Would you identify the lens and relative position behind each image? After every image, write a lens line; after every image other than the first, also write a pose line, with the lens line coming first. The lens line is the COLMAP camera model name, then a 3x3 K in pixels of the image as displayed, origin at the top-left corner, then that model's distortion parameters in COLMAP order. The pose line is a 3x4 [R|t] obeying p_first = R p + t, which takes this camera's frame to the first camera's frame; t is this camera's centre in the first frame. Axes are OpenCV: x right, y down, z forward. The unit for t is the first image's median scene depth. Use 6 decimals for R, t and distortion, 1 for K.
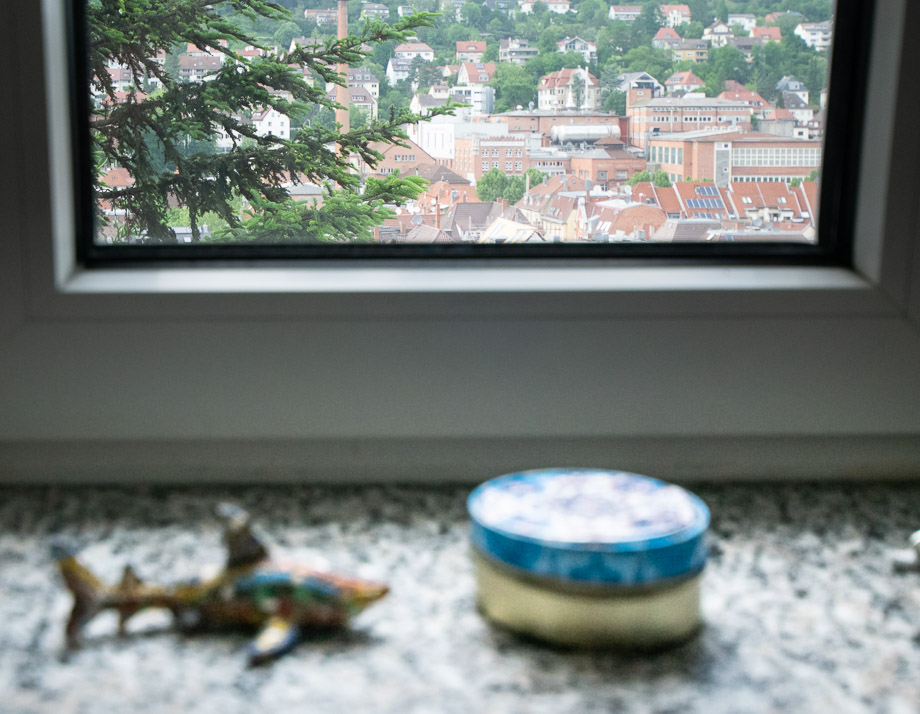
lens RADIAL K [[908.9, 0, 457.1], [0, 908.9, 356.0], [0, 0, 1]] dist [0.013019, 0.000000]
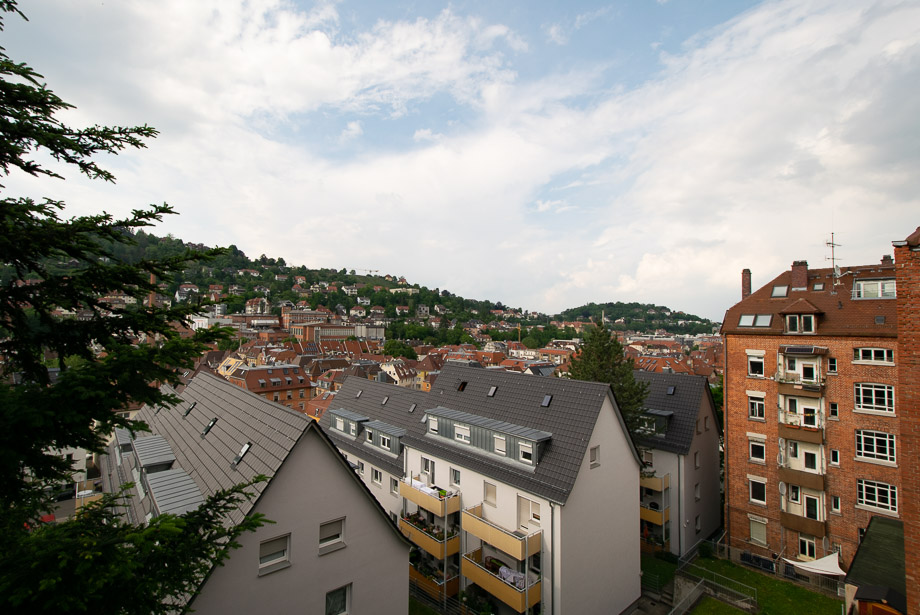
lens RADIAL K [[444.6, 0, 470.7], [0, 444.6, 329.7], [0, 0, 1]] dist [0.000000, -0.000265]
pose [[0.893193, -0.017194, 0.449344, 0.090883], [0.101244, 0.981301, -0.163702, 0.033964], [-0.438127, 0.191711, 0.878232, -0.326521]]
